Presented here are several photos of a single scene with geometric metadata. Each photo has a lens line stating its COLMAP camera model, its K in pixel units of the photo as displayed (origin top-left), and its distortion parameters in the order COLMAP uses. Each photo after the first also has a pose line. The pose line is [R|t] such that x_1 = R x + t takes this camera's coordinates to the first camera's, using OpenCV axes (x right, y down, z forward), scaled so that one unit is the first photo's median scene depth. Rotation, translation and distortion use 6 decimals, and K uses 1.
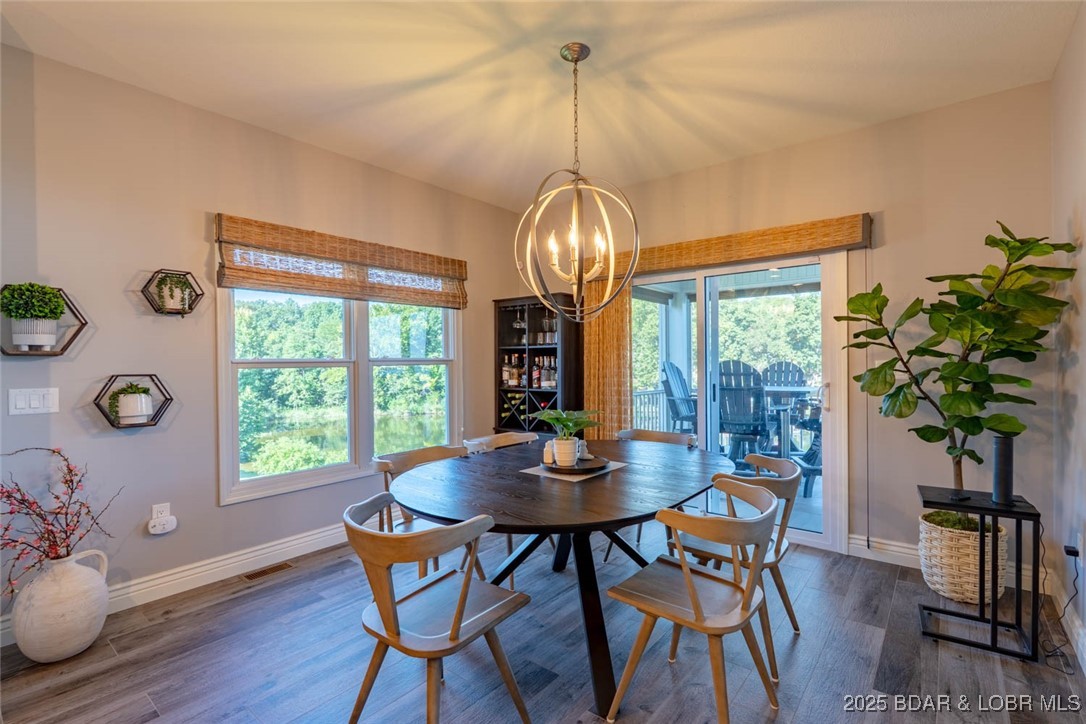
lens RADIAL K [[499.8, 0, 543.0], [0, 499.8, 362.0], [0, 0, 1]] dist [-0.003621, -0.000650]
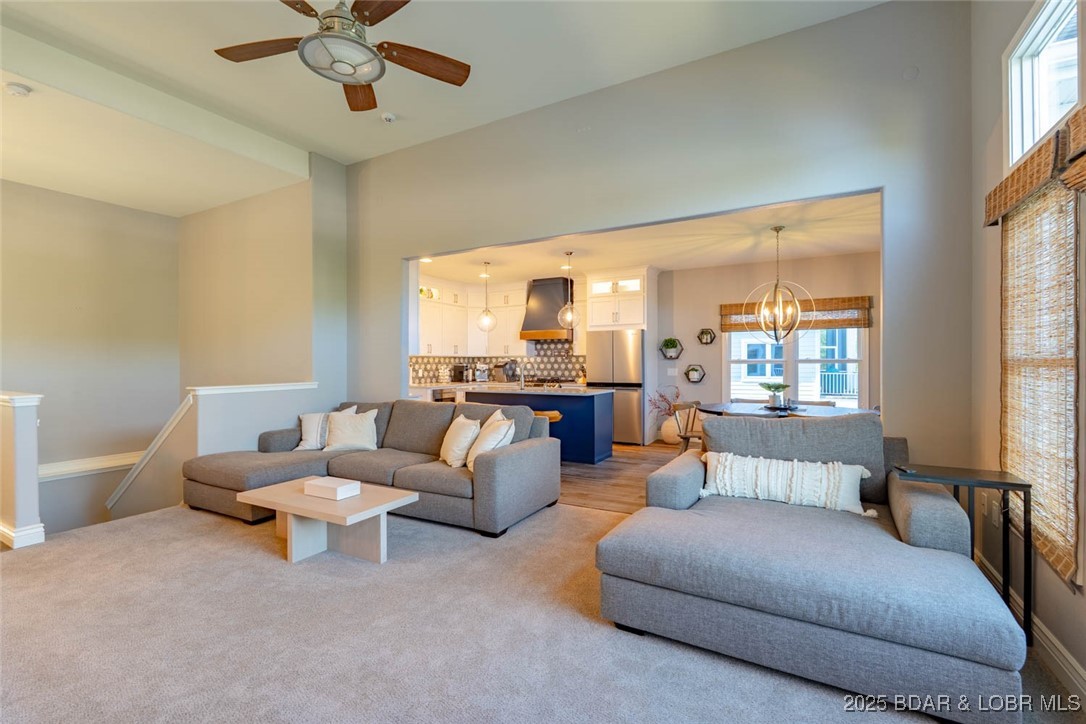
lens RADIAL K [[483.5, 0, 544.4], [0, 483.5, 365.3], [0, 0, 1]] dist [-0.003423, -0.000755]
pose [[0.177632, 0.016628, -0.983956, 1.748571], [0.000397, 0.999856, 0.016968, -0.020968], [0.984097, -0.003405, 0.177600, -0.385799]]
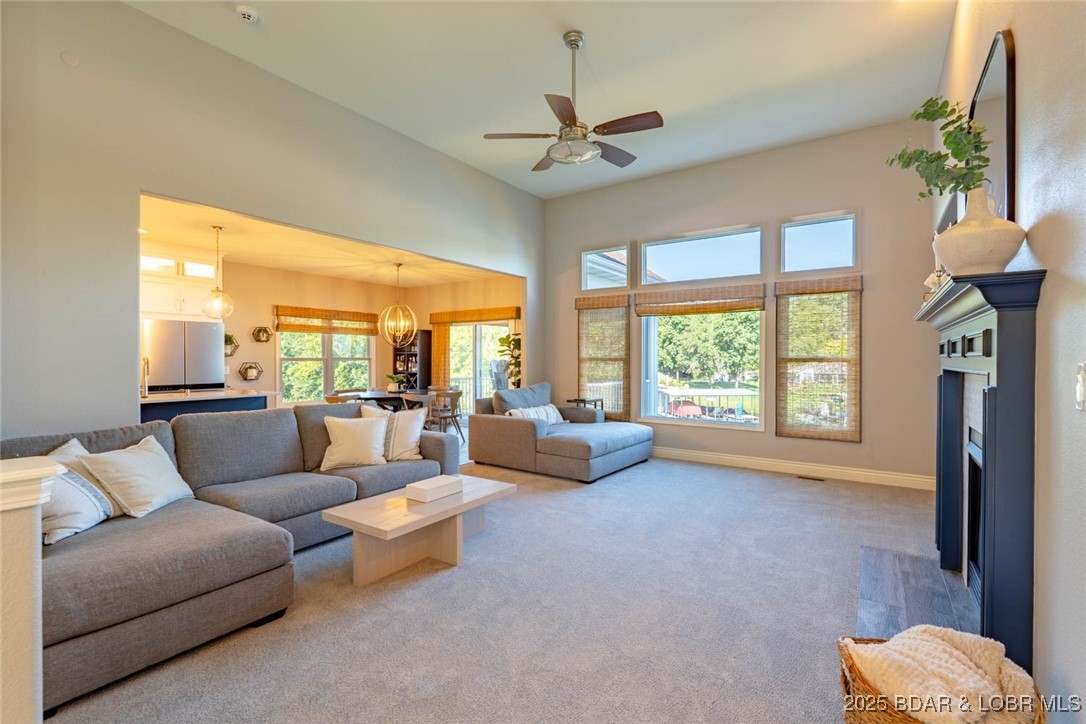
lens RADIAL K [[479.3, 0, 543.0], [0, 479.3, 362.0], [0, 0, 1]] dist [-0.001939, -0.000133]
pose [[0.997234, 0.009035, 0.073770, 0.658723], [-0.009371, 0.999947, 0.004217, -0.005735], [-0.073728, -0.004897, 0.997266, -1.836186]]
